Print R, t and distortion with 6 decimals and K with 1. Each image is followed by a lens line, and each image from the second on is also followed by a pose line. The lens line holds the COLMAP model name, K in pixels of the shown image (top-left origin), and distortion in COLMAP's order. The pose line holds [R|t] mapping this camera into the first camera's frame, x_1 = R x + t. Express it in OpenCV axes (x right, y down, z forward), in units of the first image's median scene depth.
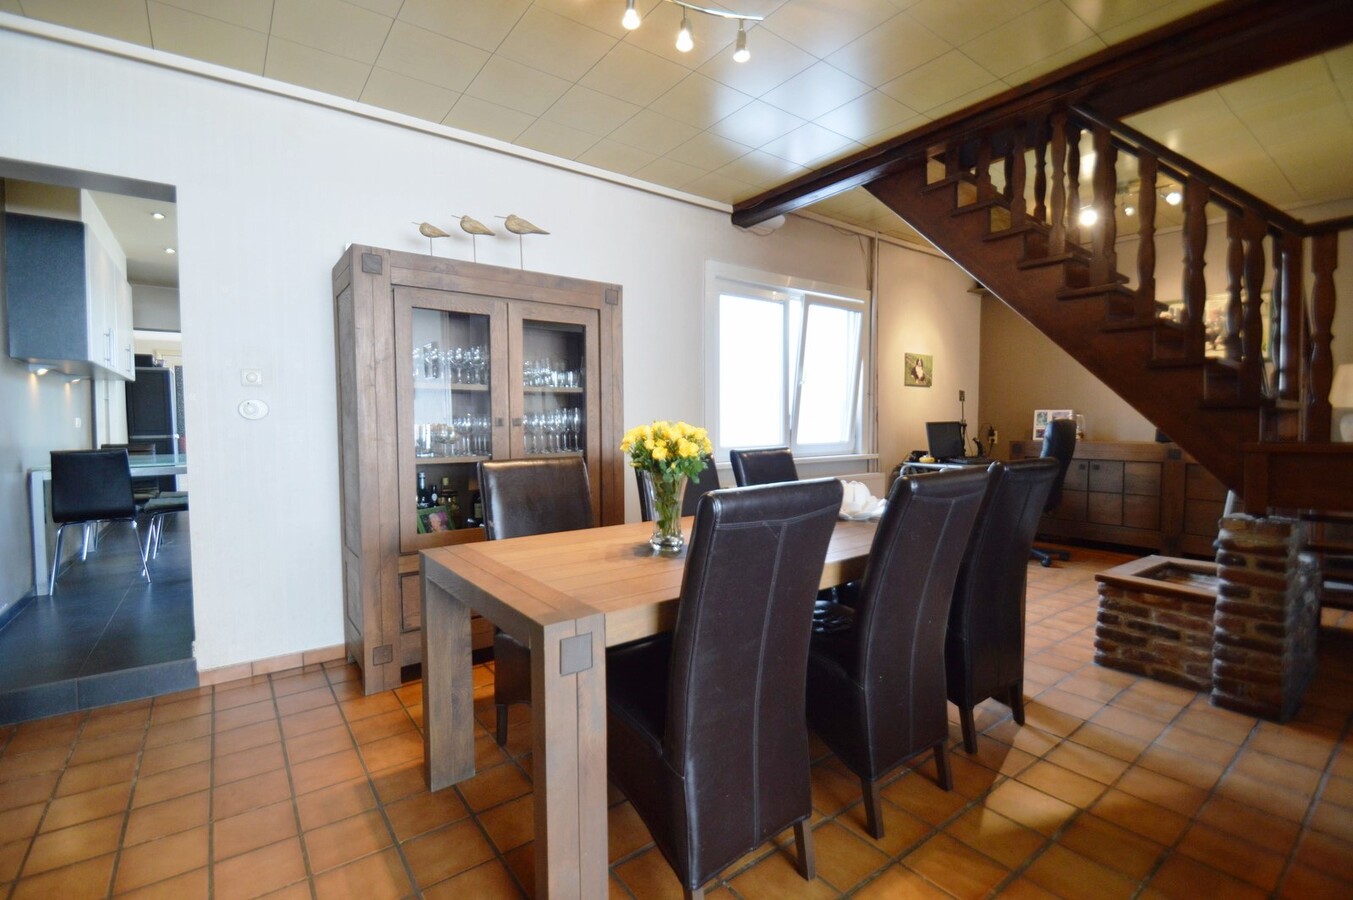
lens RADIAL K [[600.3, 0, 674.5], [0, 600.3, 444.9], [0, 0, 1]] dist [-0.014719, -0.003472]
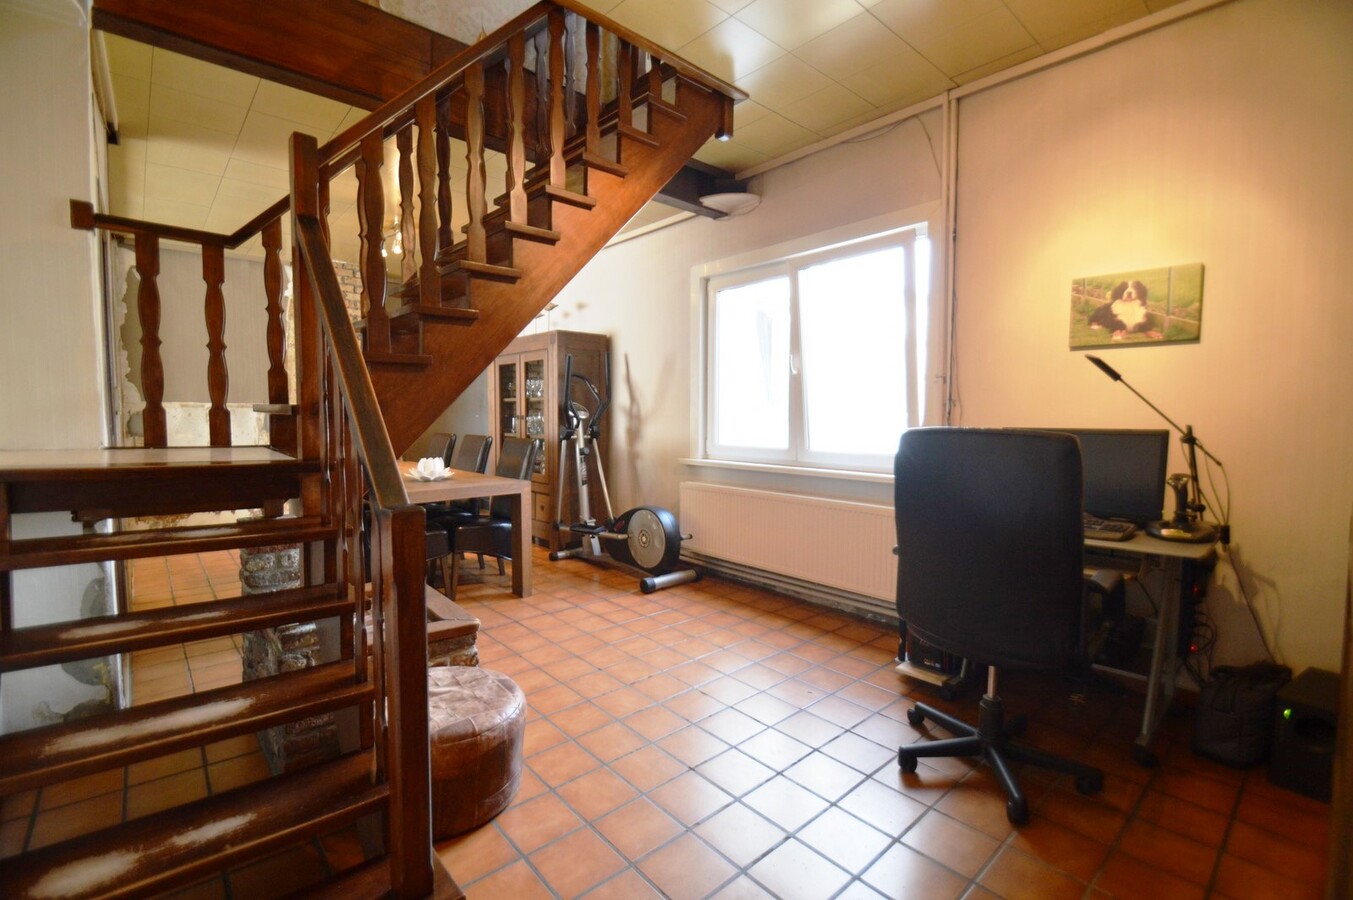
lens RADIAL K [[600.3, 0, 676.6], [0, 600.3, 450.2], [0, 0, 1]] dist [-0.014719, -0.003472]
pose [[0.069295, 0.064253, -0.995525, 0.821899], [-0.054722, 0.996666, 0.060518, -0.032931], [0.996094, 0.050283, 0.072580, 0.658775]]
